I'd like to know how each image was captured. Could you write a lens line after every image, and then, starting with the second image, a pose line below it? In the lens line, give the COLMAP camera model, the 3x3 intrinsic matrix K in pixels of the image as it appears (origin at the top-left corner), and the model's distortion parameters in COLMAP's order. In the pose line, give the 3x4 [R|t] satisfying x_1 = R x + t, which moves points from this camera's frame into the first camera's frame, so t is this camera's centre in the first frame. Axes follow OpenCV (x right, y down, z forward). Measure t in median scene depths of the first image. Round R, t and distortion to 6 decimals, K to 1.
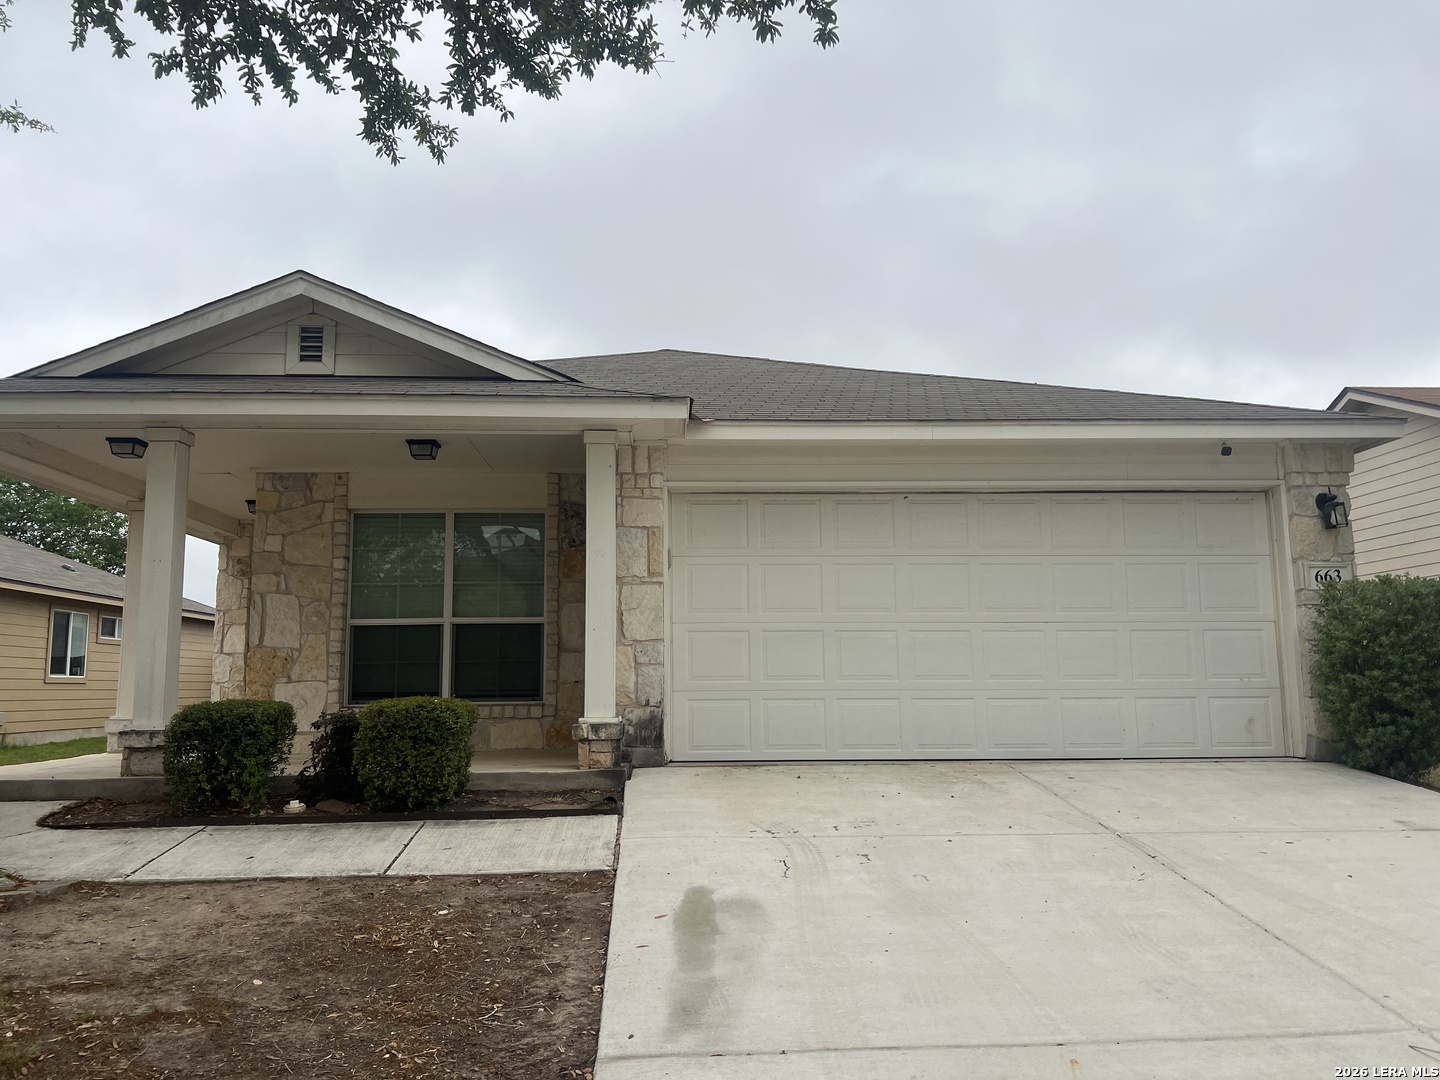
lens RADIAL K [[1082.6, 0, 726.2], [0, 1082.6, 542.4], [0, 0, 1]] dist [0.045984, -0.064341]
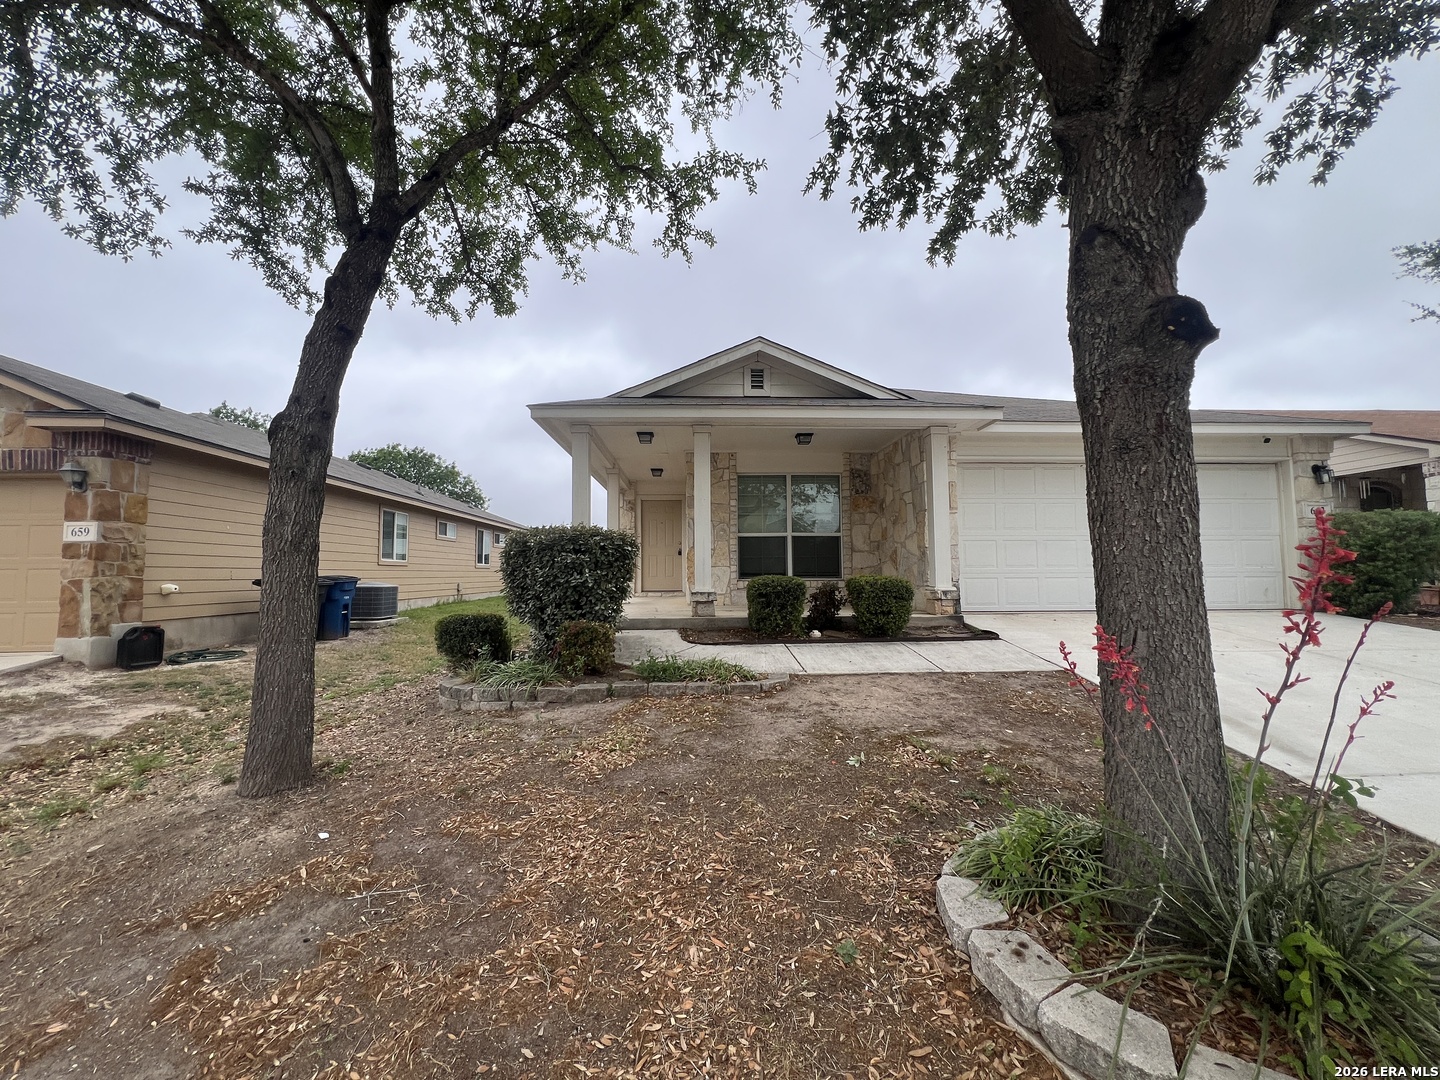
lens RADIAL K [[575.5, 0, 720.0], [0, 575.5, 540.0], [0, 0, 1]] dist [-0.012106, -0.000139]
pose [[0.999855, 0.003058, -0.016735, -0.525519], [-0.001796, 0.997189, 0.074910, 0.013522], [0.016917, -0.074869, 0.997050, 0.048625]]
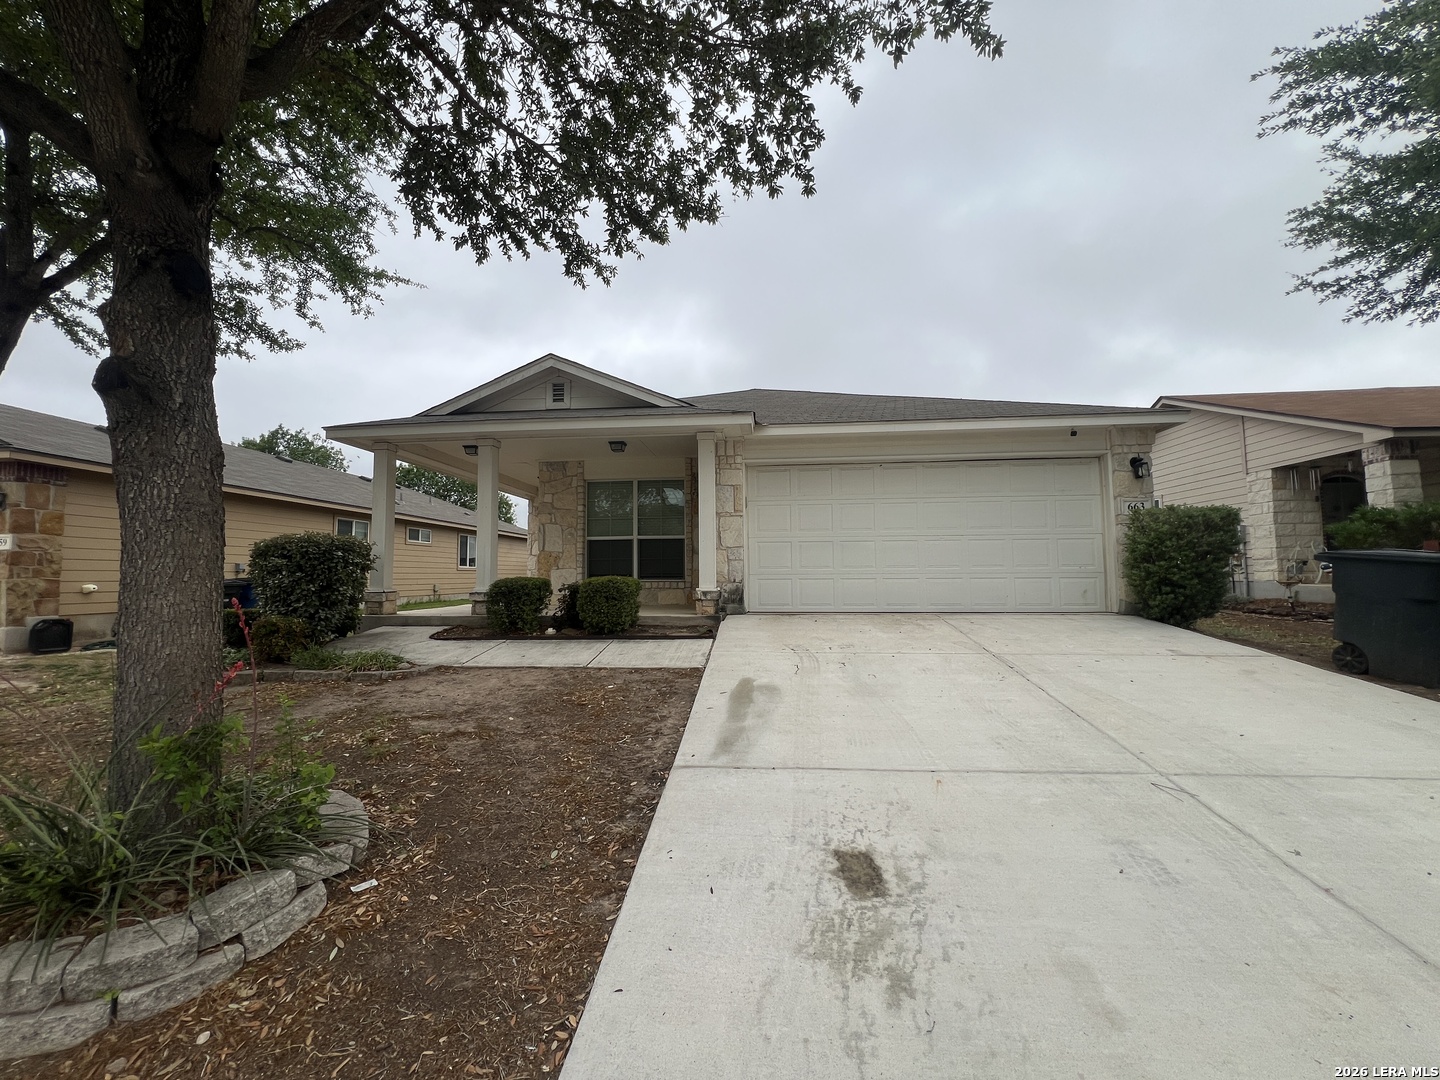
lens RADIAL K [[575.5, 0, 720.0], [0, 575.5, 540.0], [0, 0, 1]] dist [-0.012106, -0.000139]
pose [[0.989178, -0.006764, -0.146567, 0.055181], [0.017458, 0.997266, 0.071798, 0.009845], [0.145681, -0.073580, 0.986592, 0.037460]]
